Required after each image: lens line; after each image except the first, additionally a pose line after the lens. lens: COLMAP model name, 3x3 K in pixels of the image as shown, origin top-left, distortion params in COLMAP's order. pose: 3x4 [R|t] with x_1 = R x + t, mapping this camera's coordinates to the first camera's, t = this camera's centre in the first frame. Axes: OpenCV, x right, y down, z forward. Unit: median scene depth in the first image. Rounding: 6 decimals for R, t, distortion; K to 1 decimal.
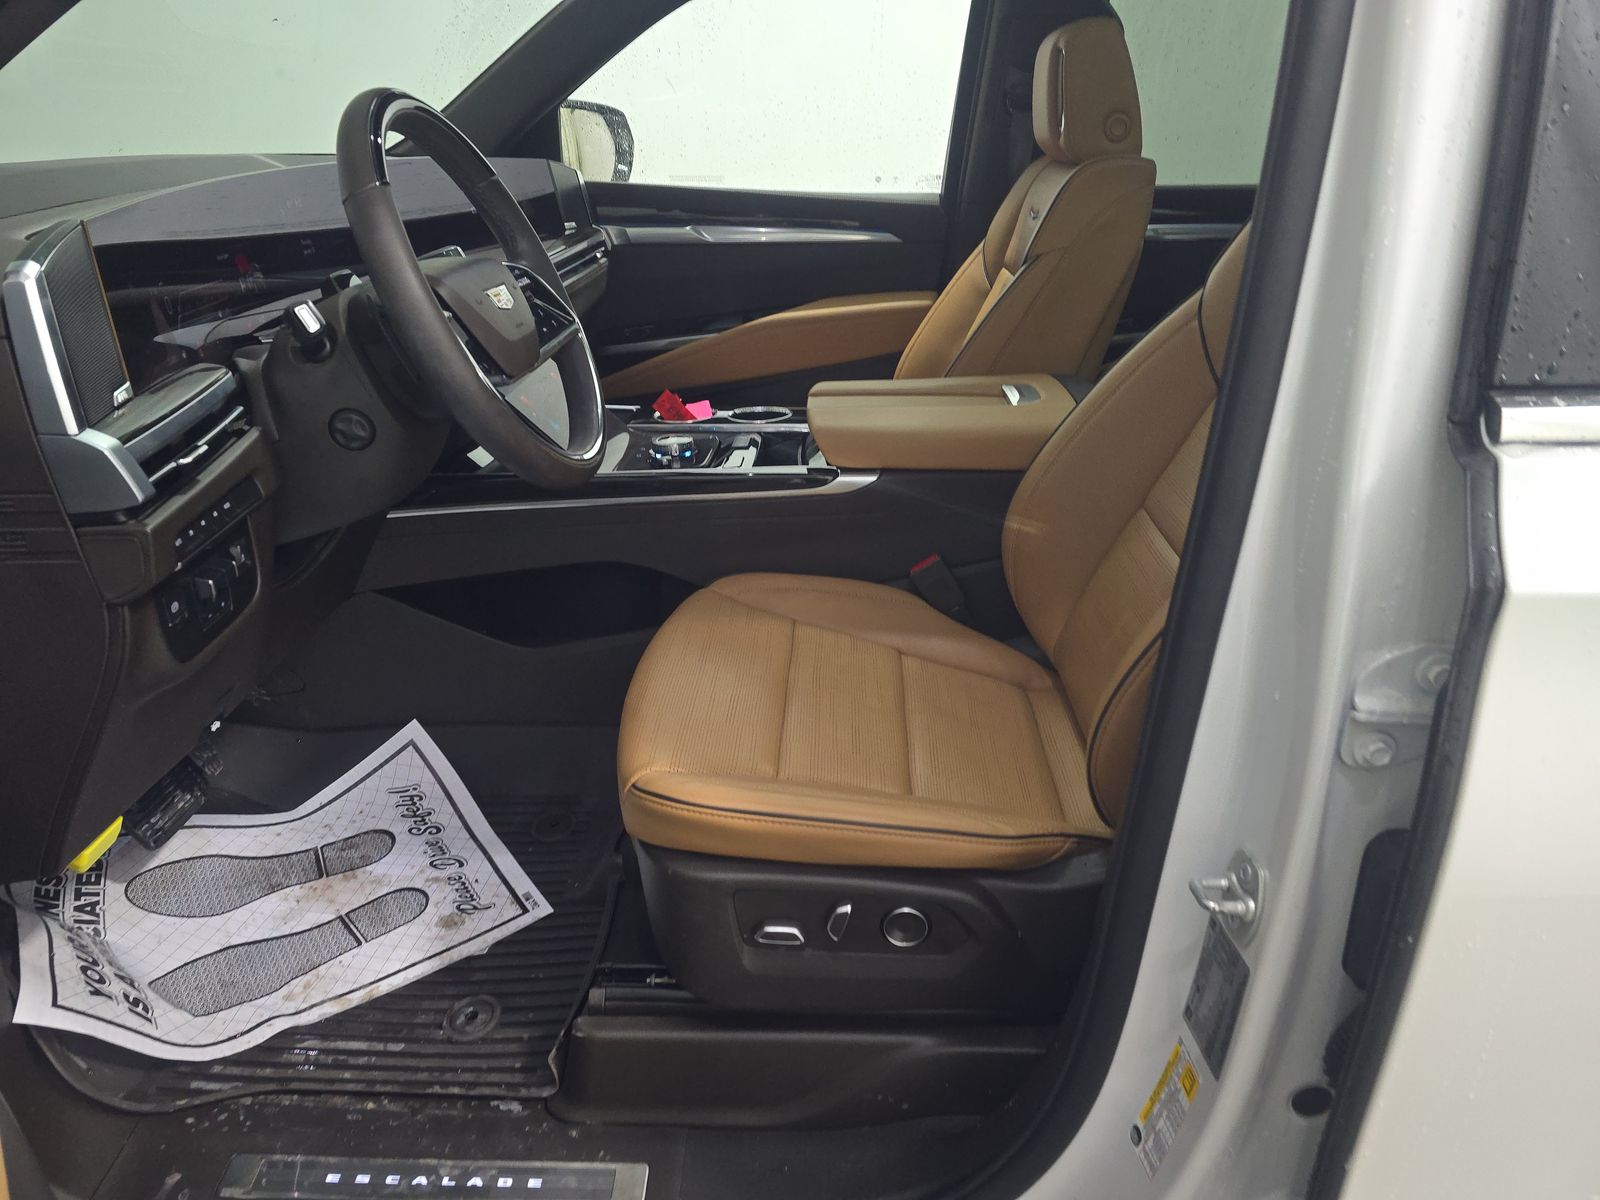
lens RADIAL K [[1090.3, 0, 800.0], [0, 1090.3, 600.0], [0, 0, 1]] dist [0.048372, -0.046355]
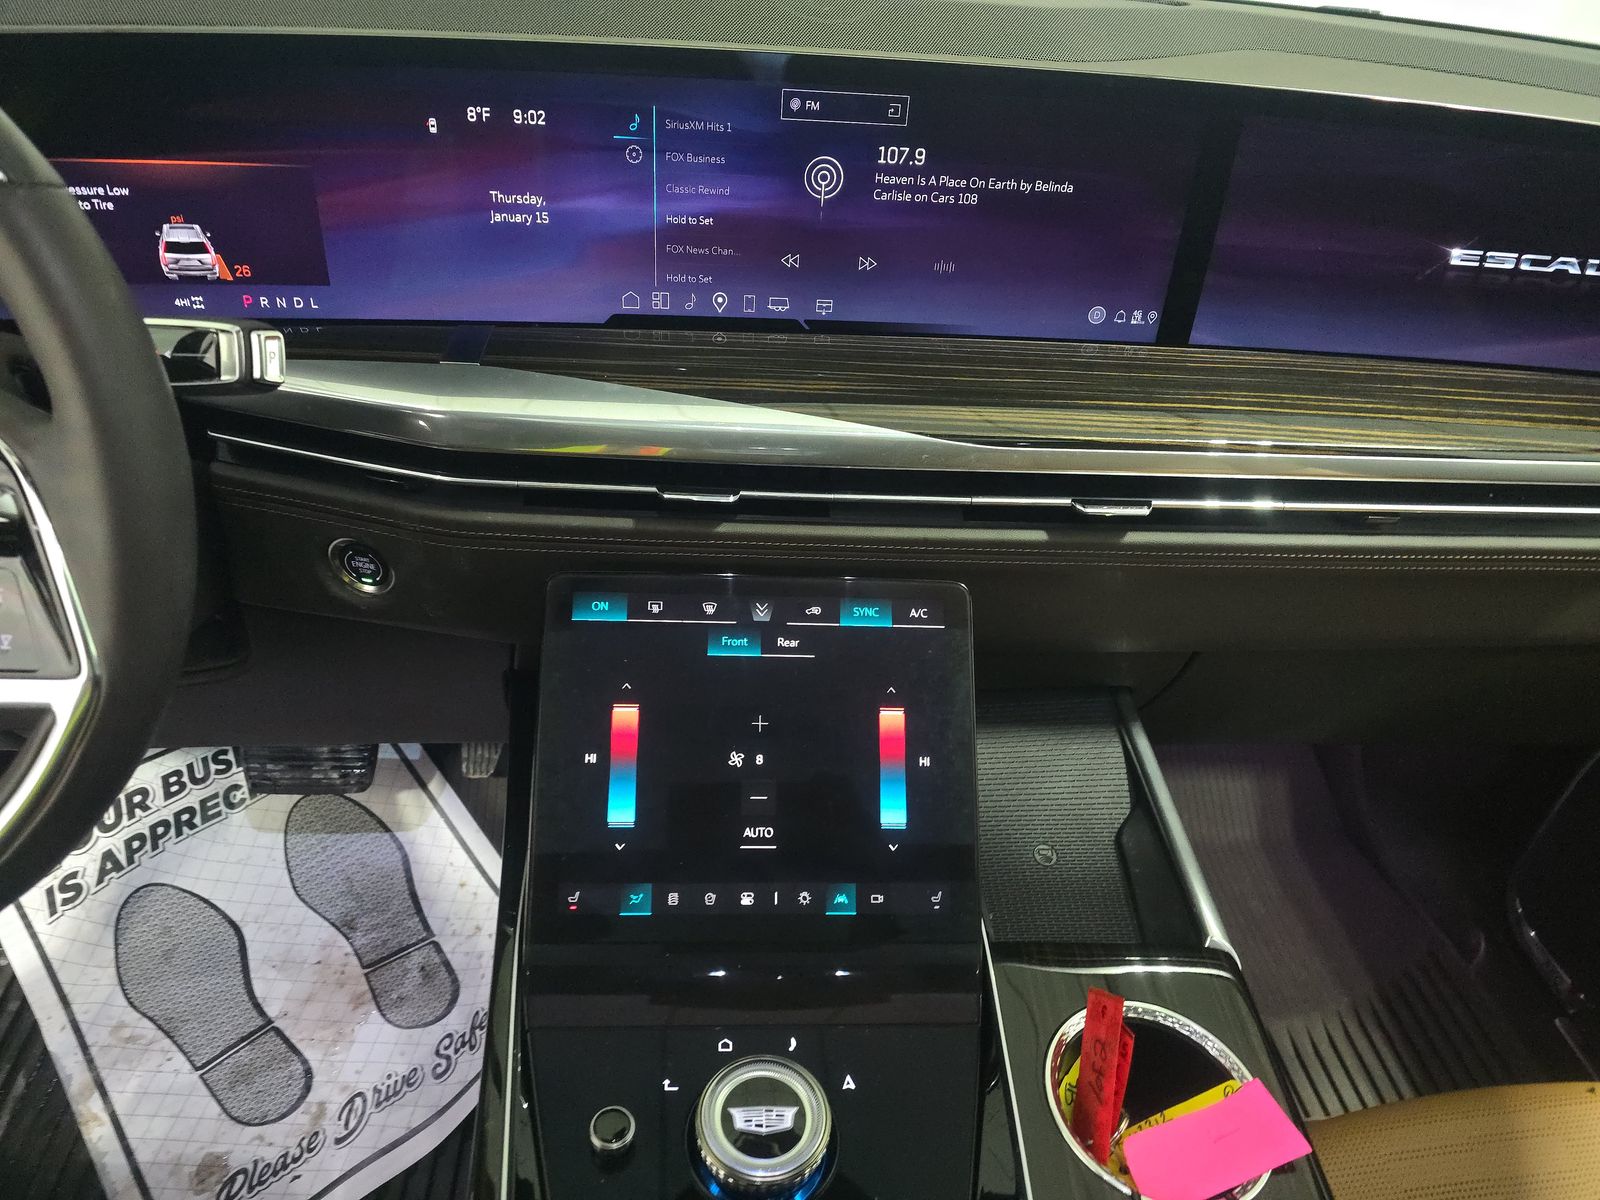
lens RADIAL K [[1079.7, 0, 800.0], [0, 1079.7, 600.0], [0, 0, 1]] dist [0.076830, -0.067356]
pose [[0.104361, 0.596030, -0.796151, 0.079673], [-0.450204, 0.742118, 0.496566, -0.687486], [0.886806, 0.306609, 0.345783, 1.401423]]
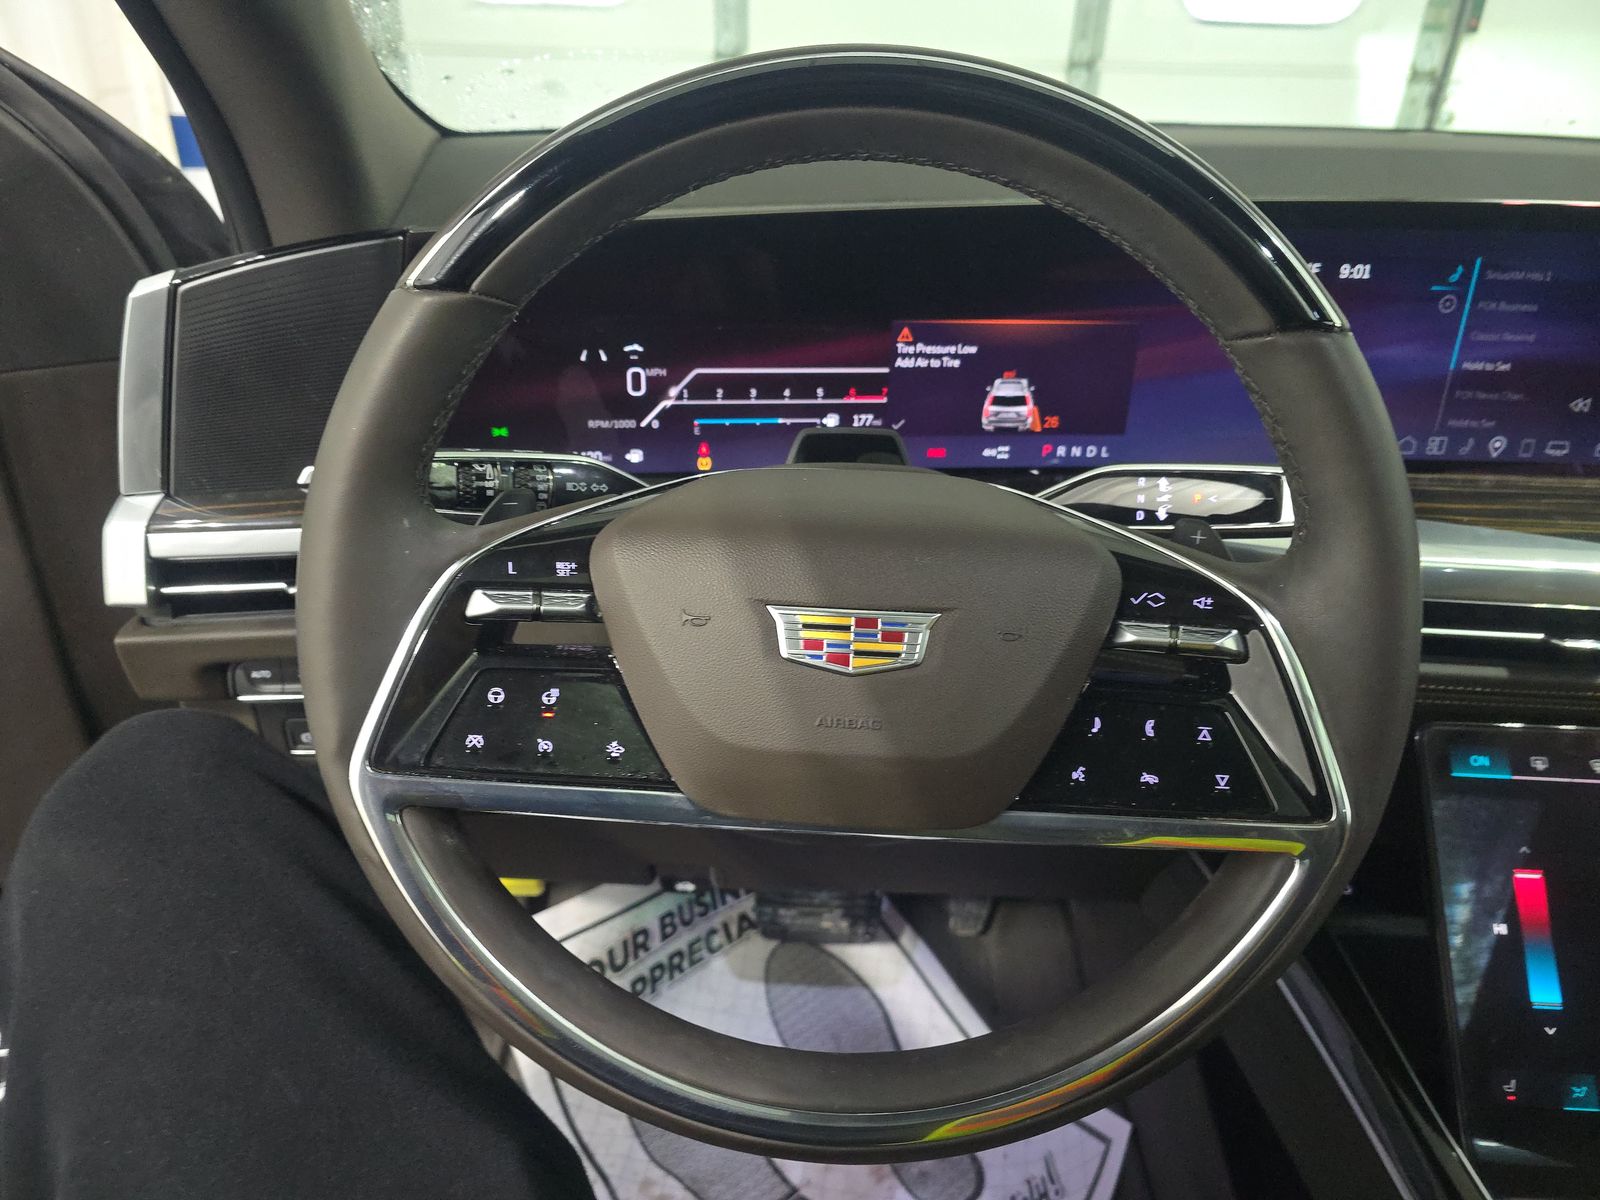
lens RADIAL K [[1090.3, 0, 800.0], [0, 1090.3, 600.0], [0, 0, 1]] dist [0.048372, -0.046355]
pose [[0.007939, 0.481238, -0.876554, 0.049495], [-0.418241, 0.797824, 0.434226, -0.501526], [0.908301, 0.363163, 0.207608, 1.038348]]
